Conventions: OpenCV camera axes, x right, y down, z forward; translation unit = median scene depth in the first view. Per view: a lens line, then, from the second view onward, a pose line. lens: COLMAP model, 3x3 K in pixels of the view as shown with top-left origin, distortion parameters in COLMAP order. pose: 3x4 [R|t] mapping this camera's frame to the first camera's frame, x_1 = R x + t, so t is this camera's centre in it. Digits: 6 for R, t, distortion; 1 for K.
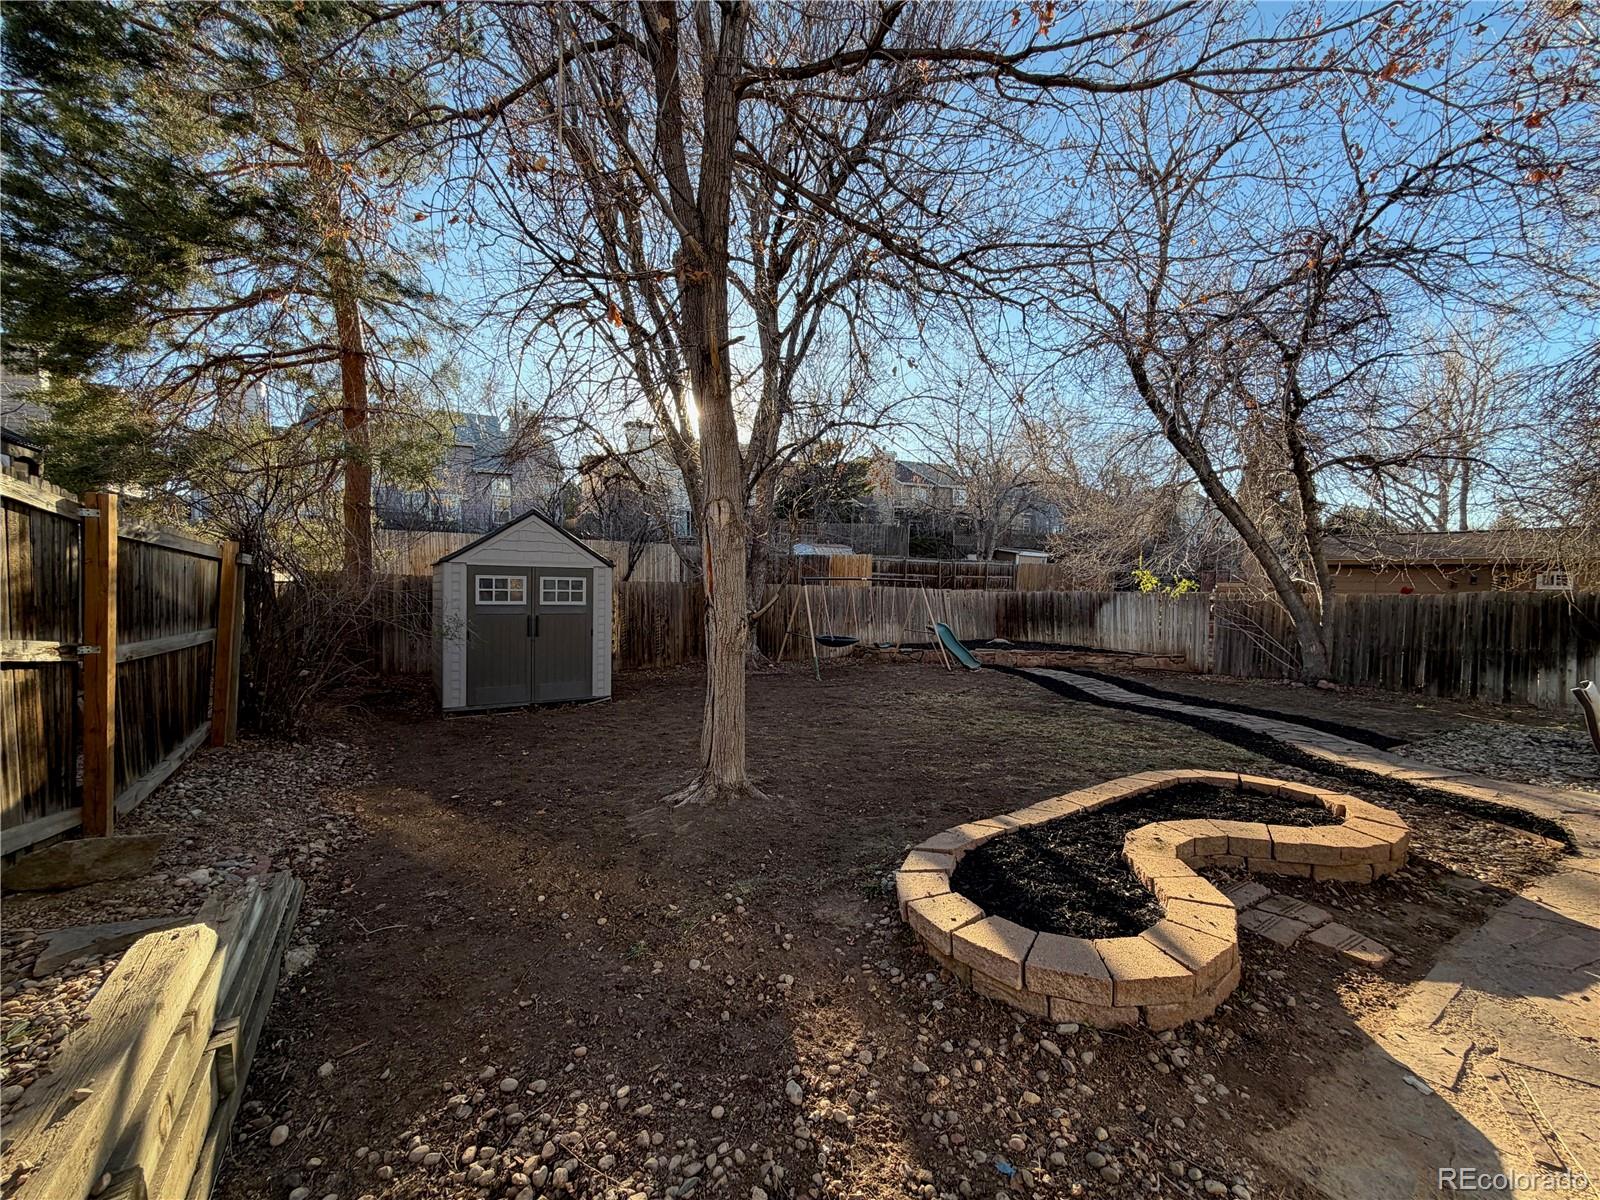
lens RADIAL K [[643.6, 0, 800.0], [0, 643.6, 600.0], [0, 0, 1]] dist [0.000586, 0.000095]
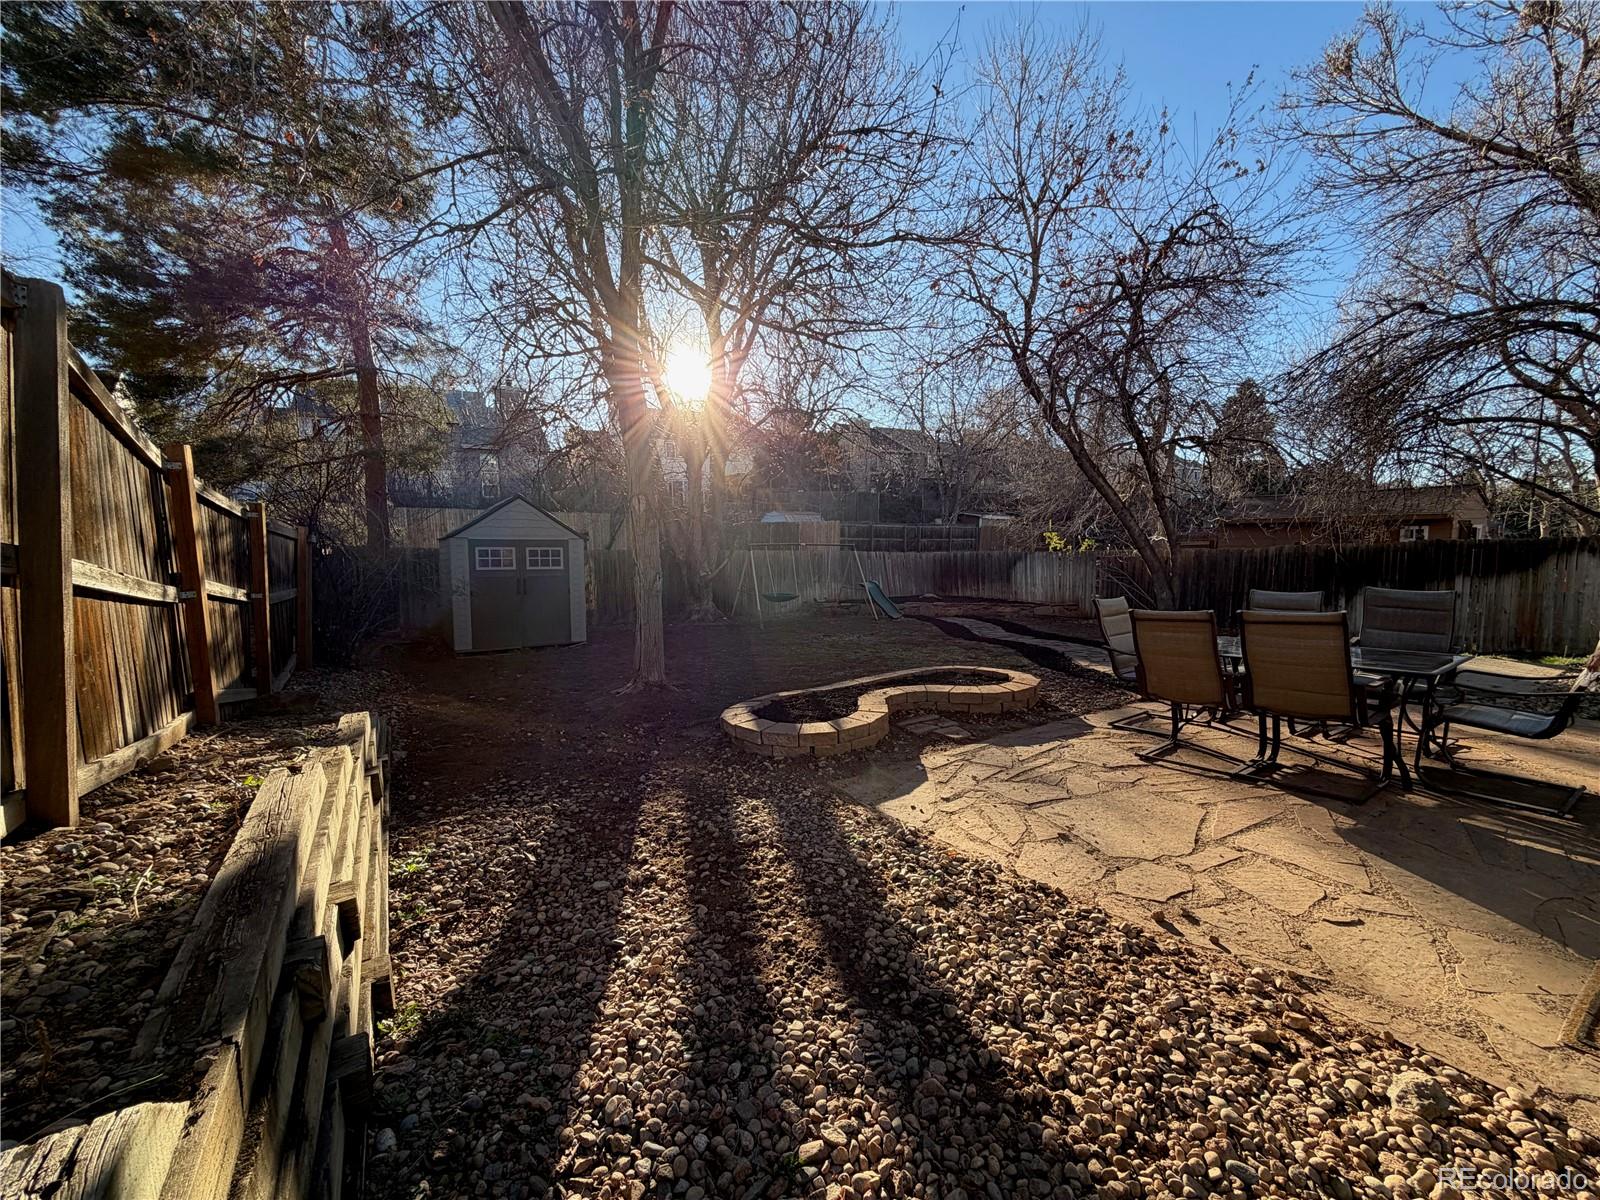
lens RADIAL K [[643.3, 0, 795.6], [0, 643.3, 598.0], [0, 0, 1]] dist [0.001097, 0.000370]
pose [[0.999812, -0.019057, 0.003501, 0.104825], [0.018860, 0.998591, 0.049610, 0.008961], [-0.004442, -0.049535, 0.998763, -0.236899]]
